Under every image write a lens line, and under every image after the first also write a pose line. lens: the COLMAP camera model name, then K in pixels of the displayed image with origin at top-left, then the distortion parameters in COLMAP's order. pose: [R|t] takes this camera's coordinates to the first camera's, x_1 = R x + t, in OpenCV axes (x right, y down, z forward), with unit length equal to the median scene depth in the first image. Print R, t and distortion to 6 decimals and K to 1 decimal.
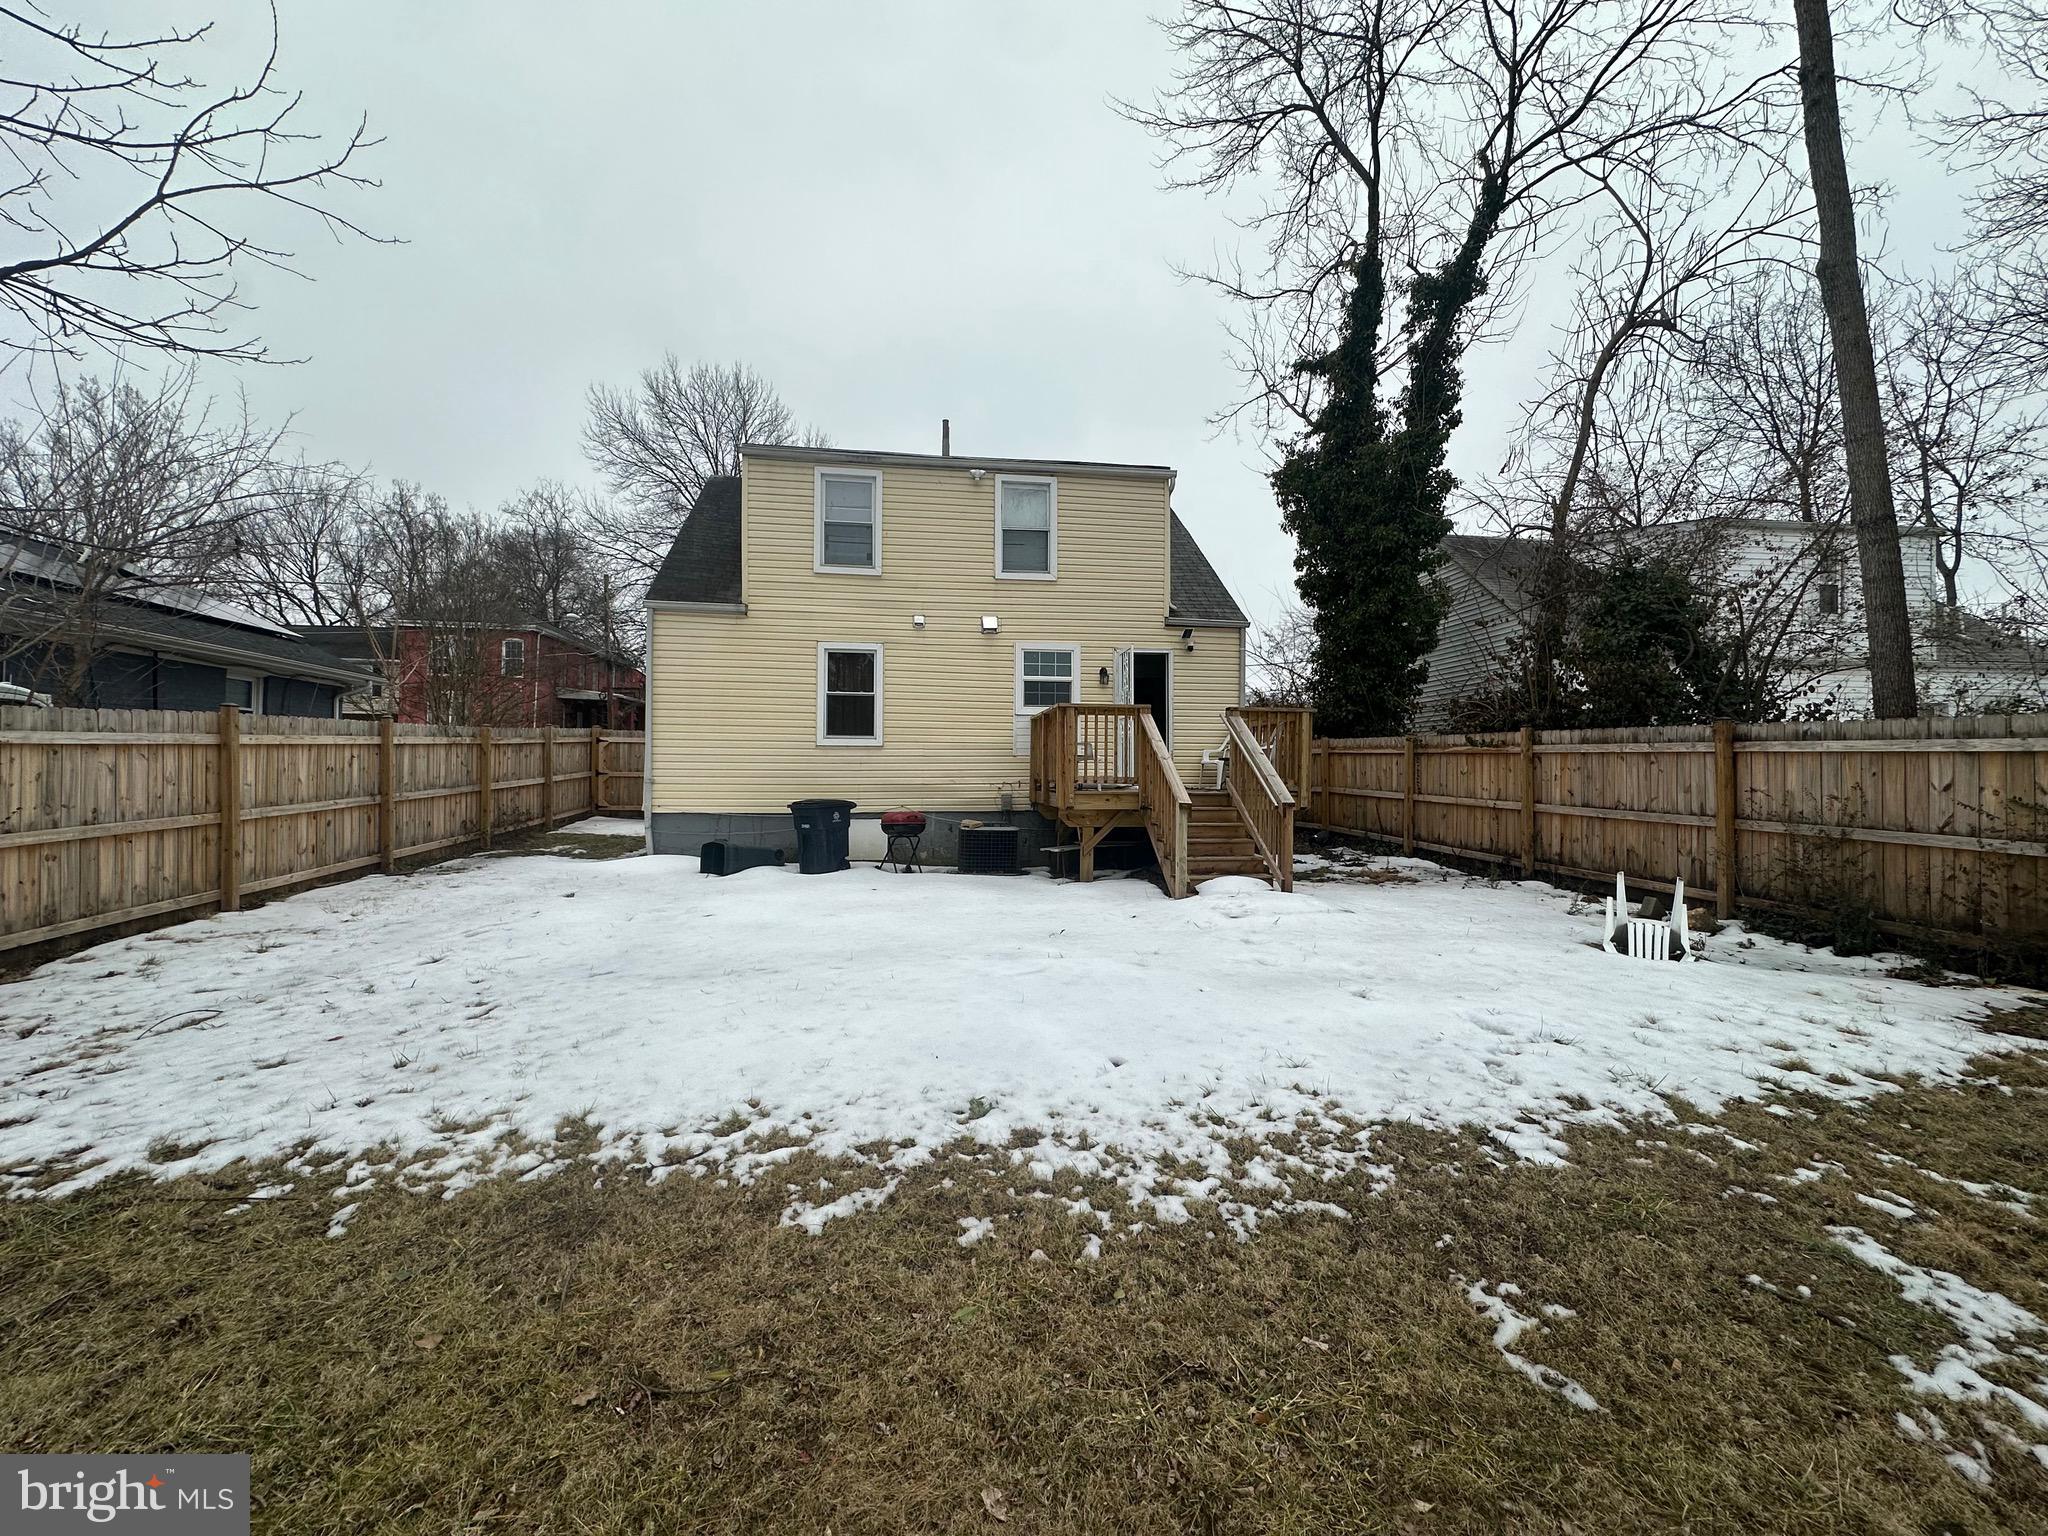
lens RADIAL K [[806.3, 0, 1026.9], [0, 806.3, 761.9], [0, 0, 1]] dist [-0.003238, 0.000450]
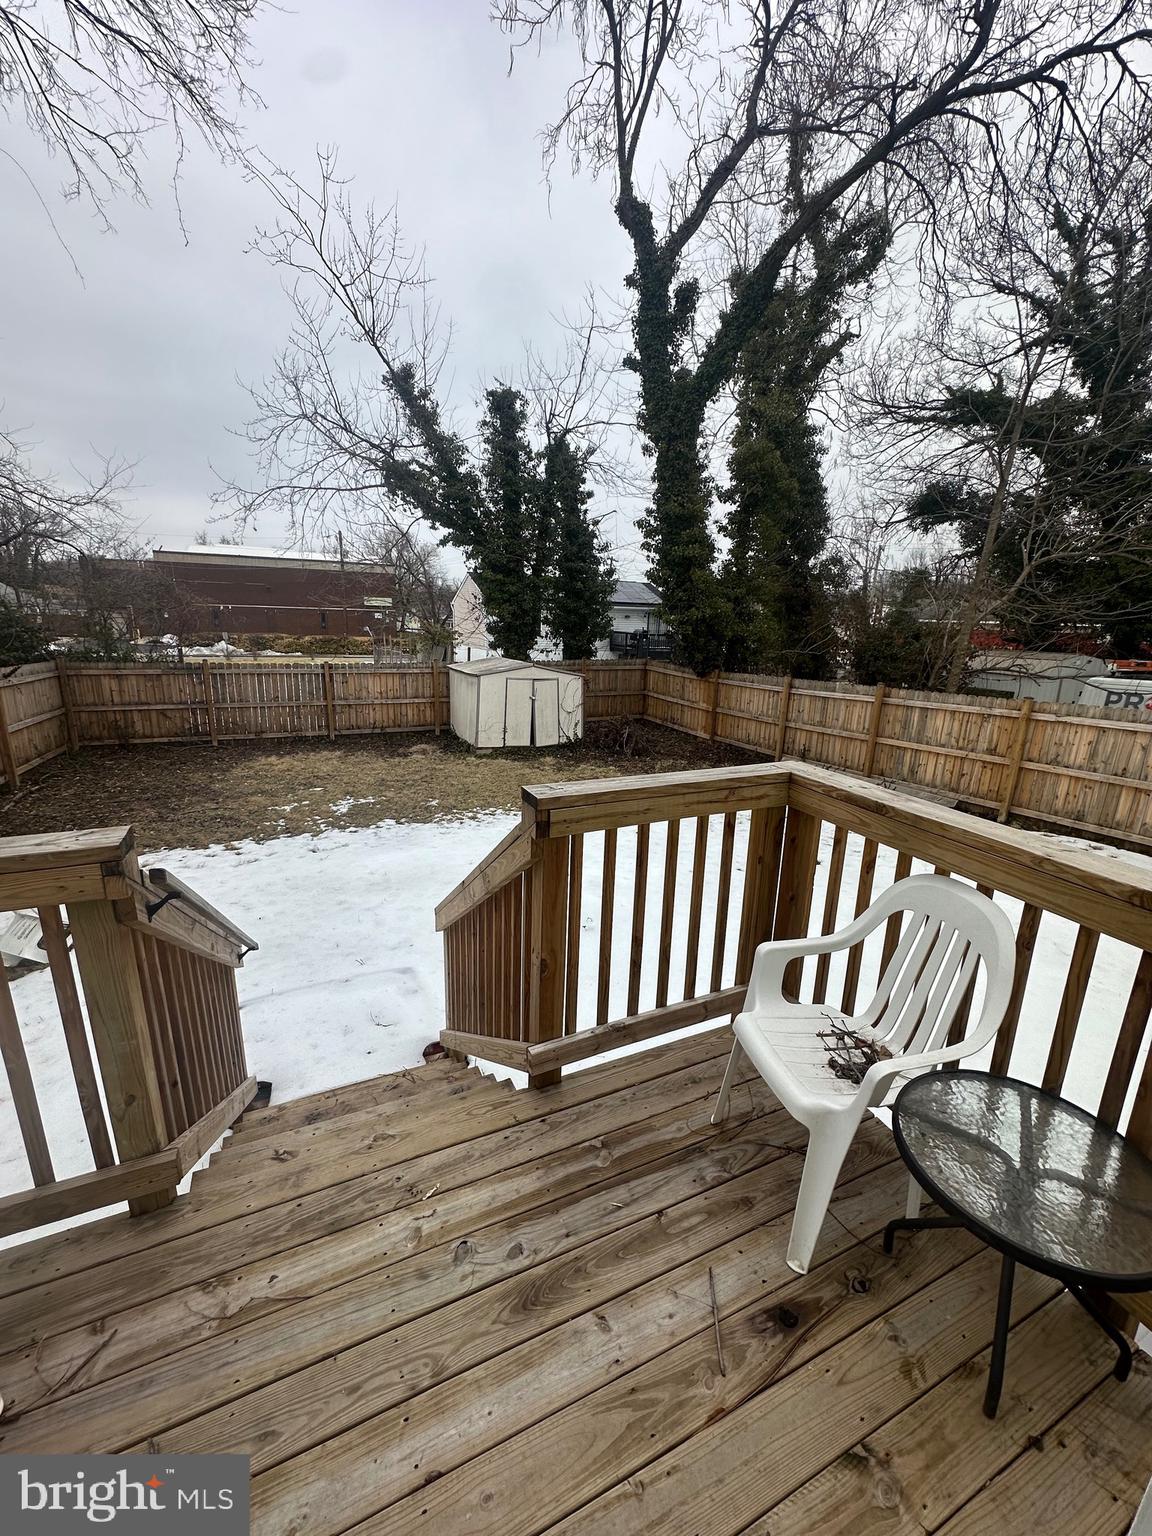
lens RADIAL K [[604.7, 0, 573.8], [0, 604.7, 770.5], [0, 0, 1]] dist [-0.003238, 0.000450]
pose [[-0.957882, 0.033489, -0.285204, 0.553468], [-0.034500, 0.972562, 0.230070, -0.340734], [0.285083, 0.230220, -0.930444, 3.338717]]
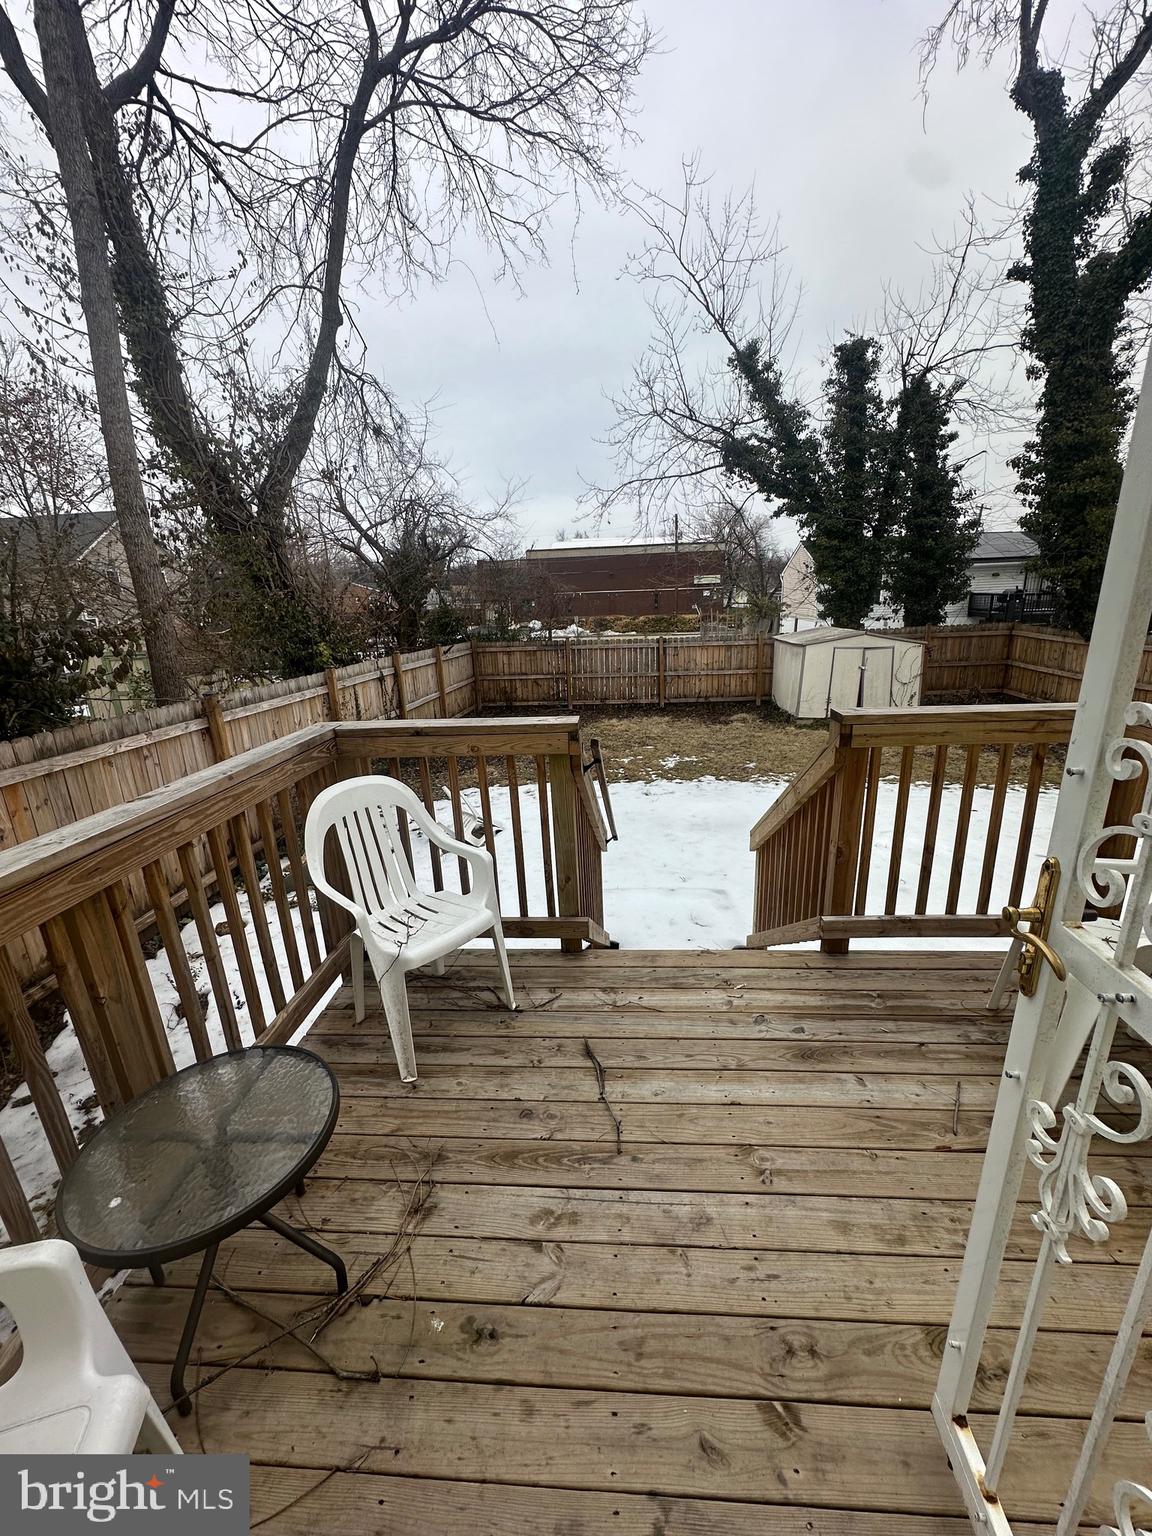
lens RADIAL K [[604.7, 0, 581.4], [0, 604.7, 767.8], [0, 0, 1]] dist [-0.003238, 0.000450]
pose [[-0.977660, -0.031135, 0.207876, 0.577696], [0.025626, 0.963936, 0.264896, -0.325706], [-0.208626, 0.264306, -0.941604, 3.554371]]
